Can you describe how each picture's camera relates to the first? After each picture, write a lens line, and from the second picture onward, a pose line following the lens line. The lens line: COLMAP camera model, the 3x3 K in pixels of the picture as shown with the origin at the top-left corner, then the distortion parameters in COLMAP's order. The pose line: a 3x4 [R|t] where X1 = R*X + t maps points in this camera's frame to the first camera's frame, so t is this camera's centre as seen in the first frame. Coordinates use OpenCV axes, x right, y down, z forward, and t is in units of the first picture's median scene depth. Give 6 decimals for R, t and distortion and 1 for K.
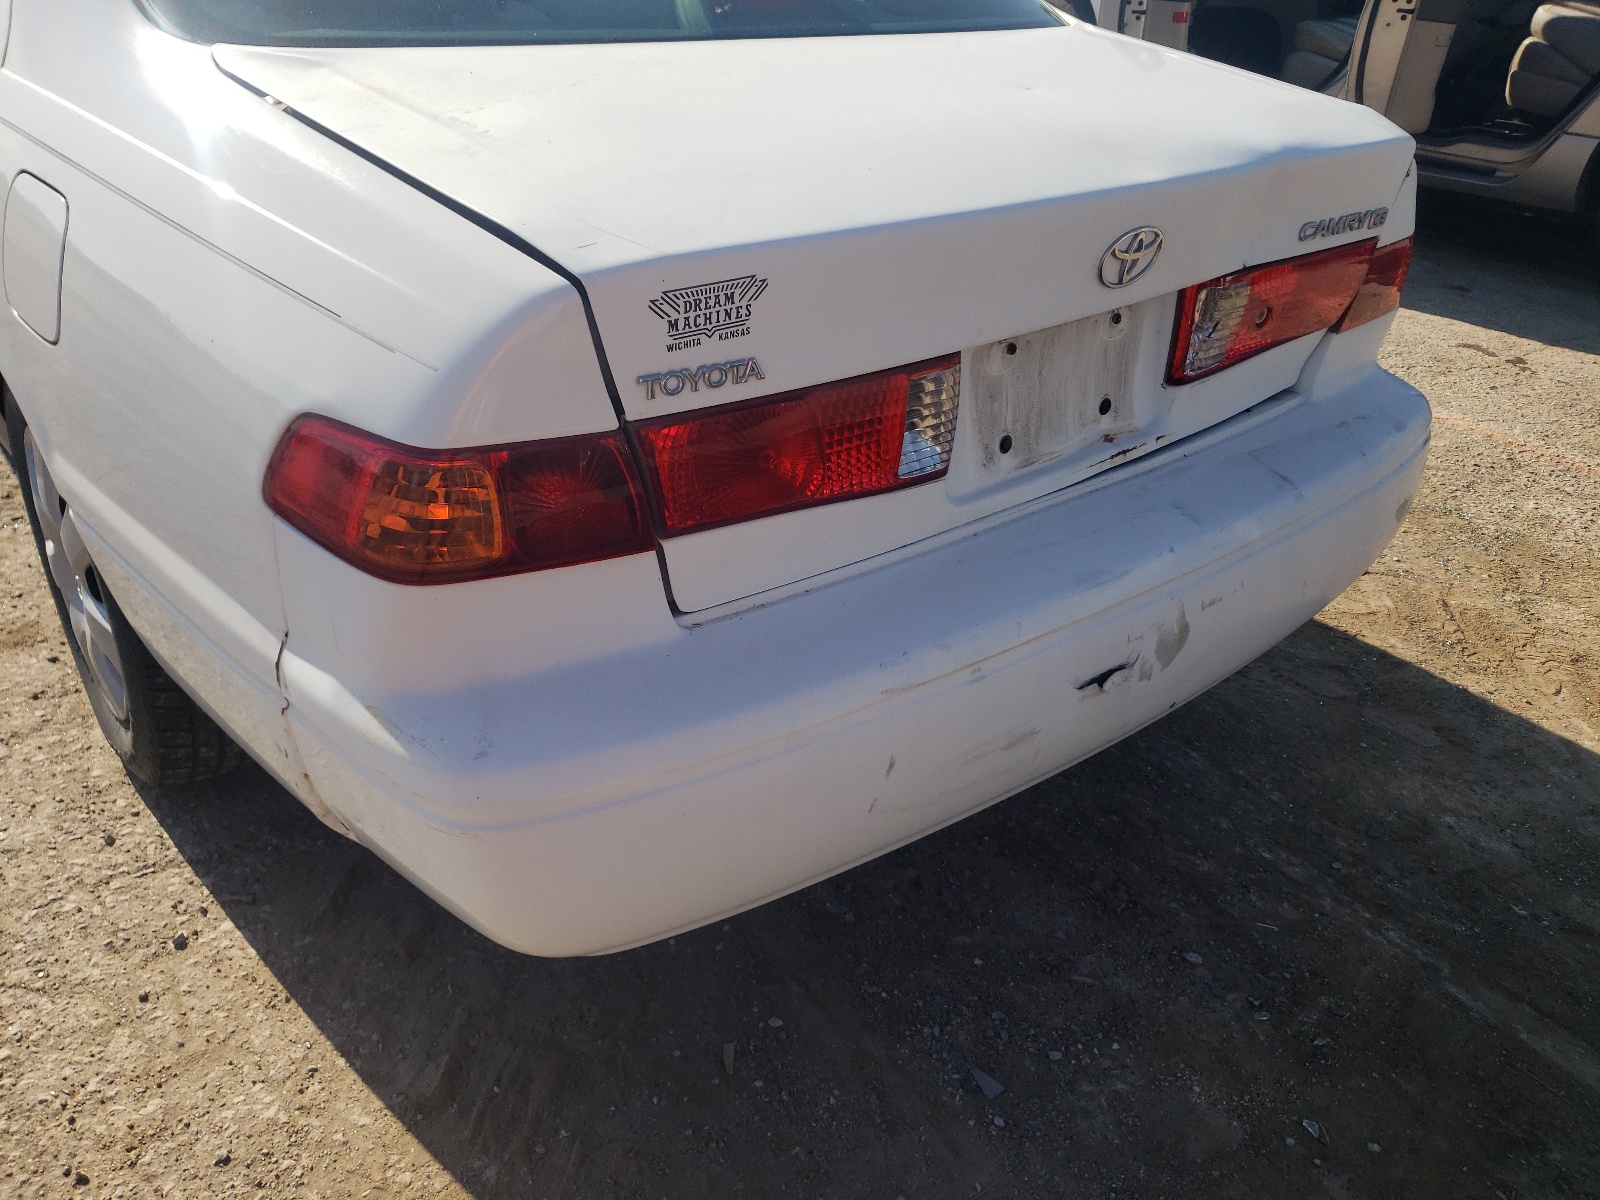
lens RADIAL K [[1186.3, 0, 800.0], [0, 1186.3, 600.0], [0, 0, 1]] dist [-0.006714, 0.035174]
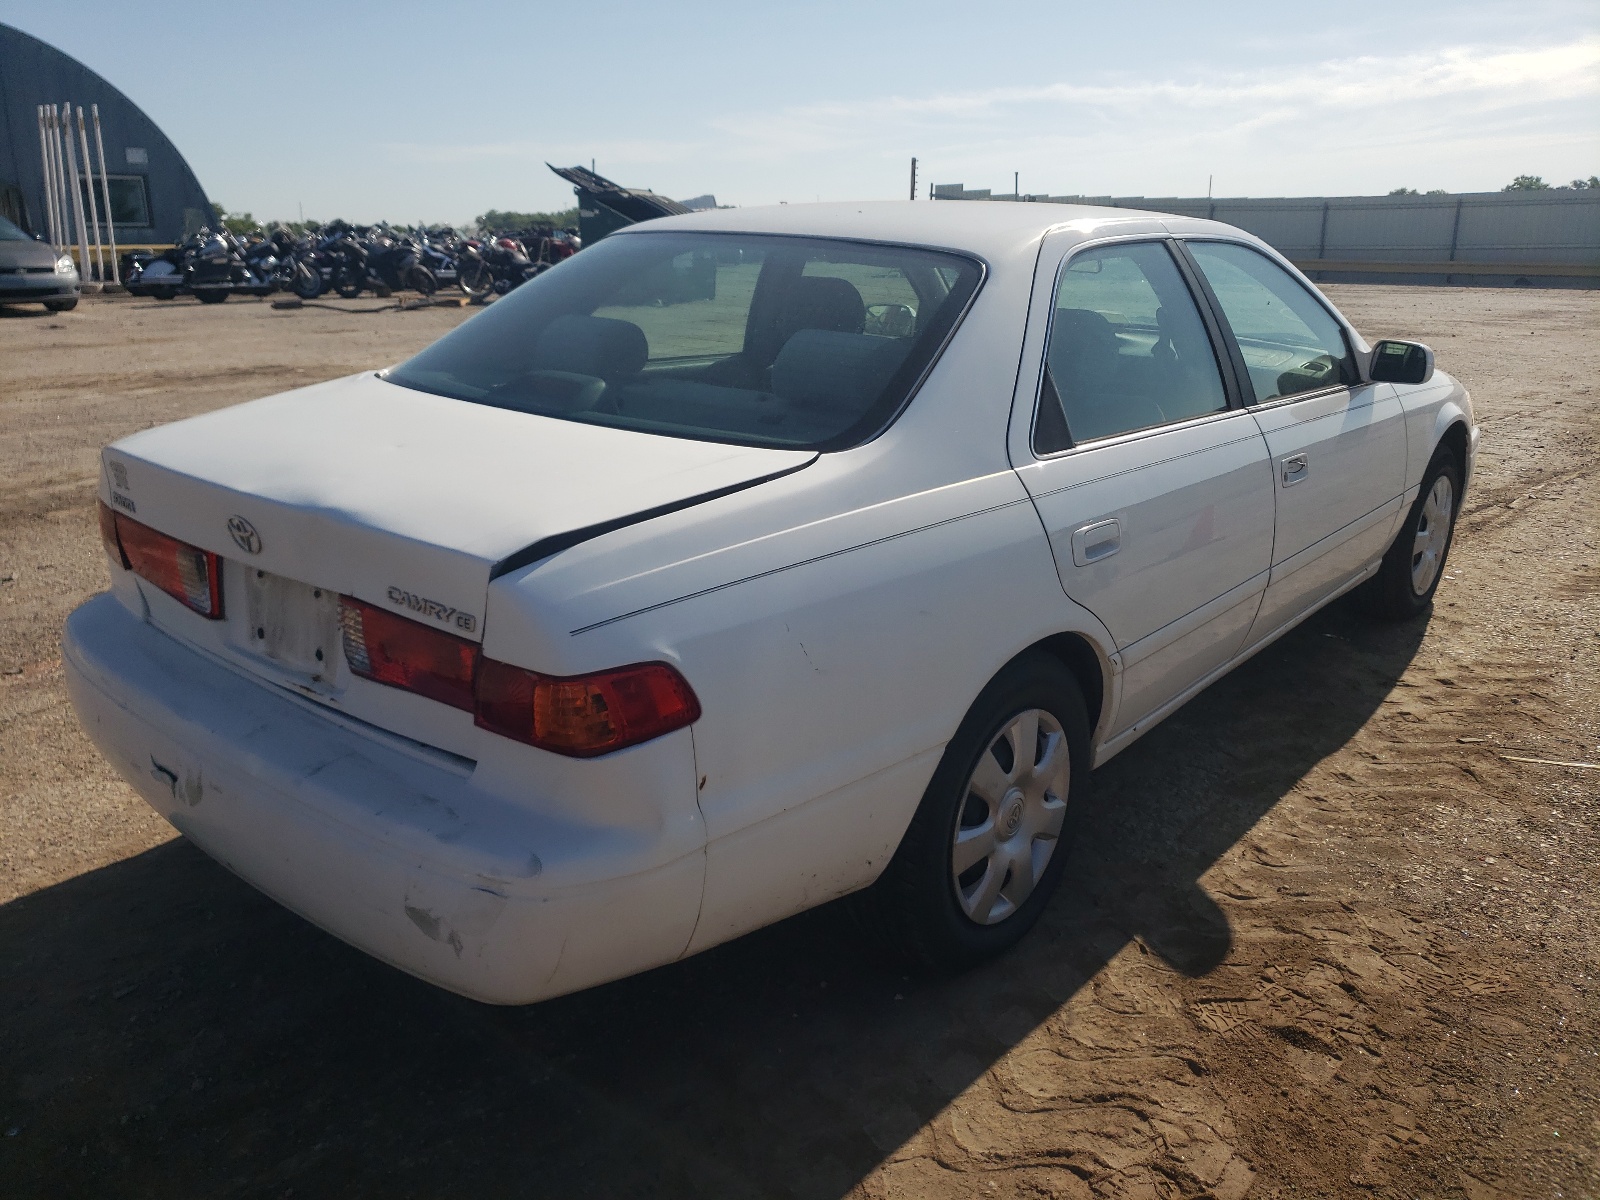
lens RADIAL K [[1186.3, 0, 800.0], [0, 1186.3, 600.0], [0, 0, 1]] dist [-0.006714, 0.035174]
pose [[0.204249, 0.259811, -0.943812, 1.673497], [-0.507688, 0.852455, 0.124794, -0.678765], [0.836980, 0.453673, 0.306016, 1.006961]]
